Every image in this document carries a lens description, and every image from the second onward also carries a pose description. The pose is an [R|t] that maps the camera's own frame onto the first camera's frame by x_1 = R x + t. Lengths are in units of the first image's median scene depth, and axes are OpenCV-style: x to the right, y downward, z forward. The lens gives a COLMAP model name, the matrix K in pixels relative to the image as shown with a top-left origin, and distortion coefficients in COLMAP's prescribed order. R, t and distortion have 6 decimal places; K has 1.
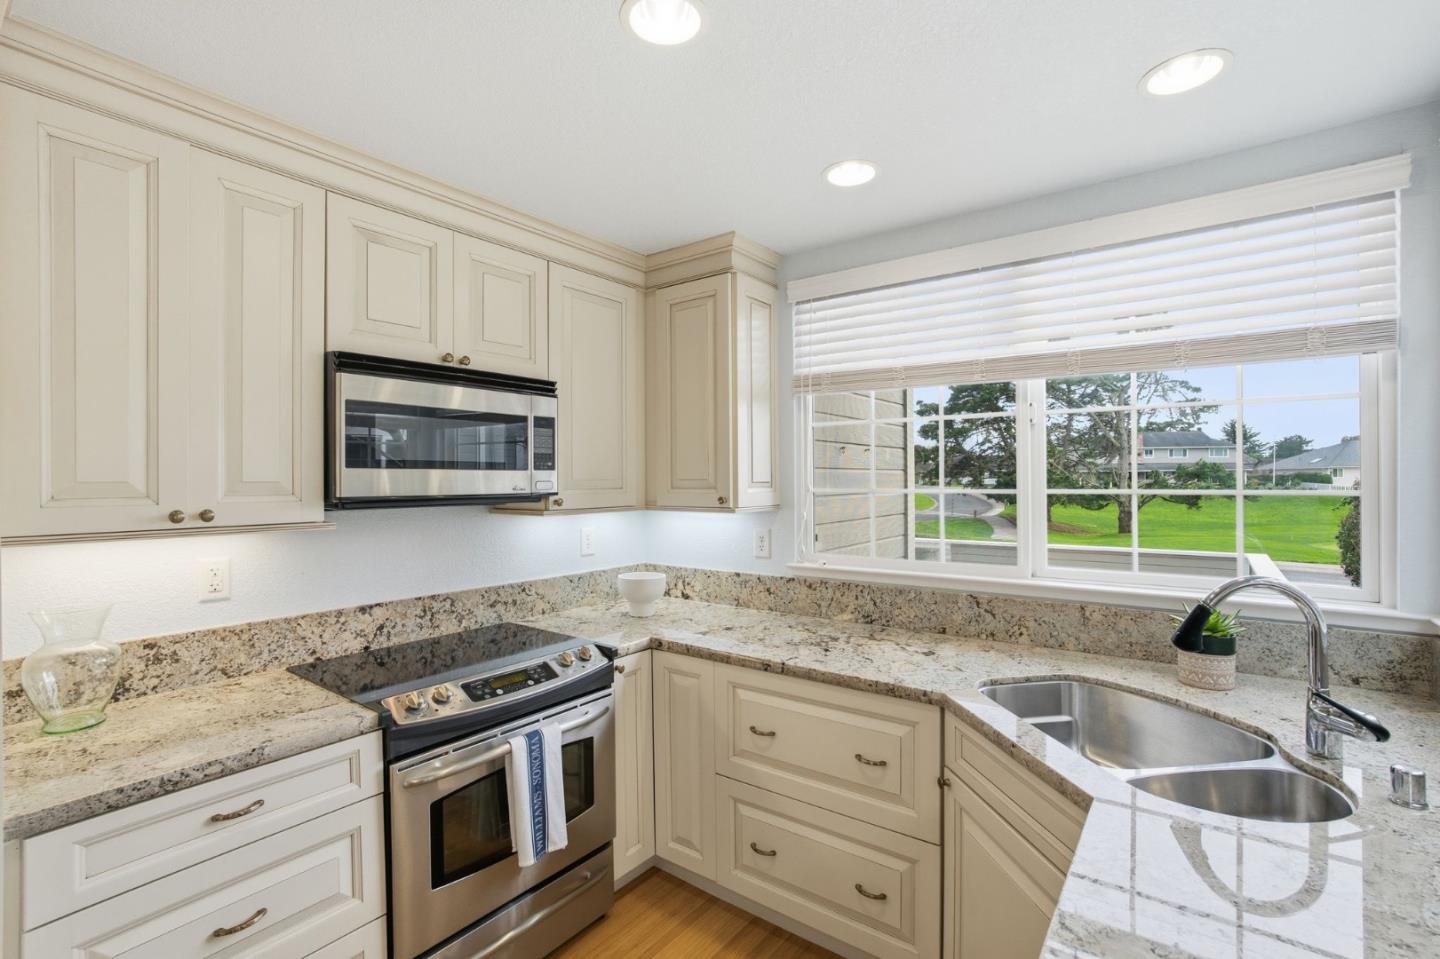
lens RADIAL K [[649.0, 0, 720.9], [0, 649.0, 483.0], [0, 0, 1]] dist [-0.042622, 0.015987]
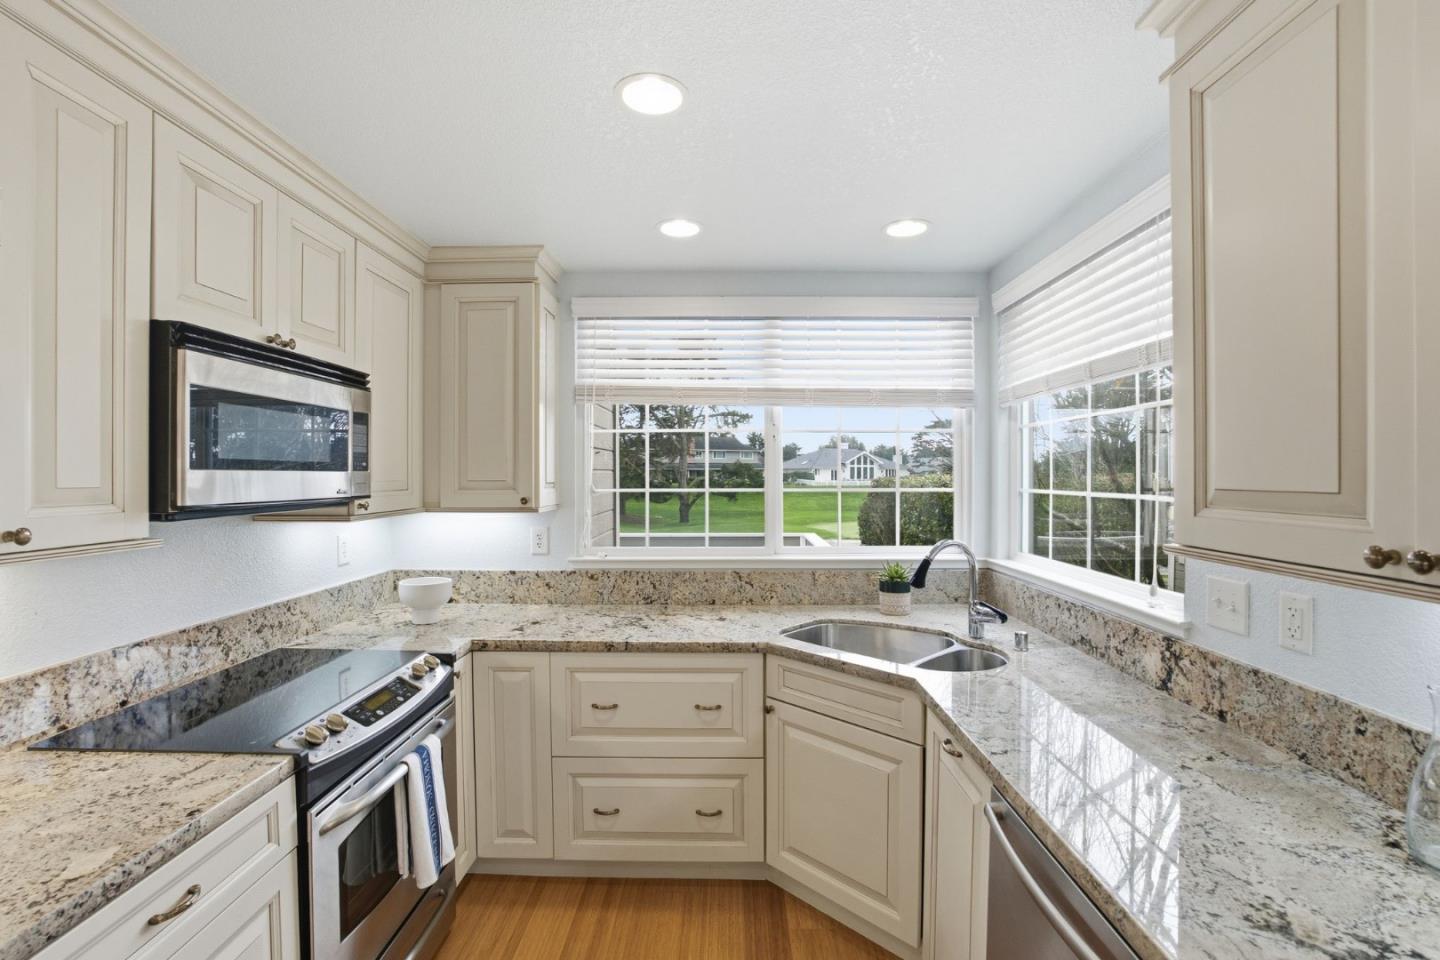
lens RADIAL K [[649.0, 0, 718.9], [0, 649.0, 479.4], [0, 0, 1]] dist [-0.042622, 0.015987]
pose [[0.808816, 0.000784, 0.588062, -0.418813], [-0.001084, 0.999999, 0.000158, -0.009403], [-0.588061, -0.000766, 0.808816, -0.023649]]
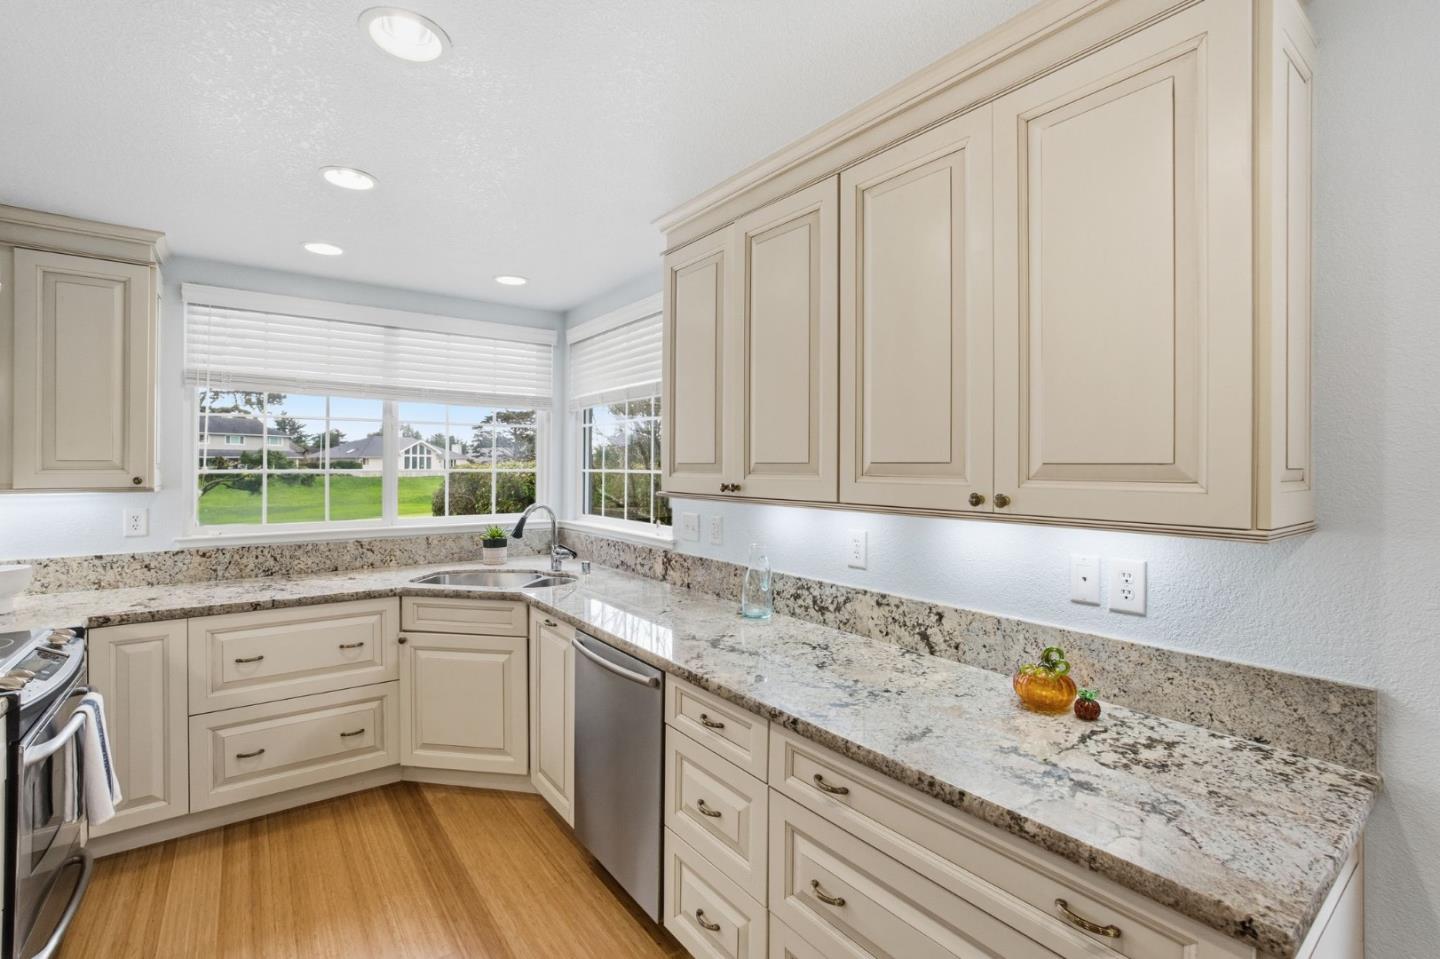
lens RADIAL K [[649.0, 0, 713.4], [0, 649.0, 461.7], [0, 0, 1]] dist [-0.042622, 0.015987]
pose [[0.288558, 0.012065, 0.957386, -0.841054], [0.000622, 0.999918, -0.012789, 0.011842], [-0.957462, 0.004286, 0.288527, -0.227943]]
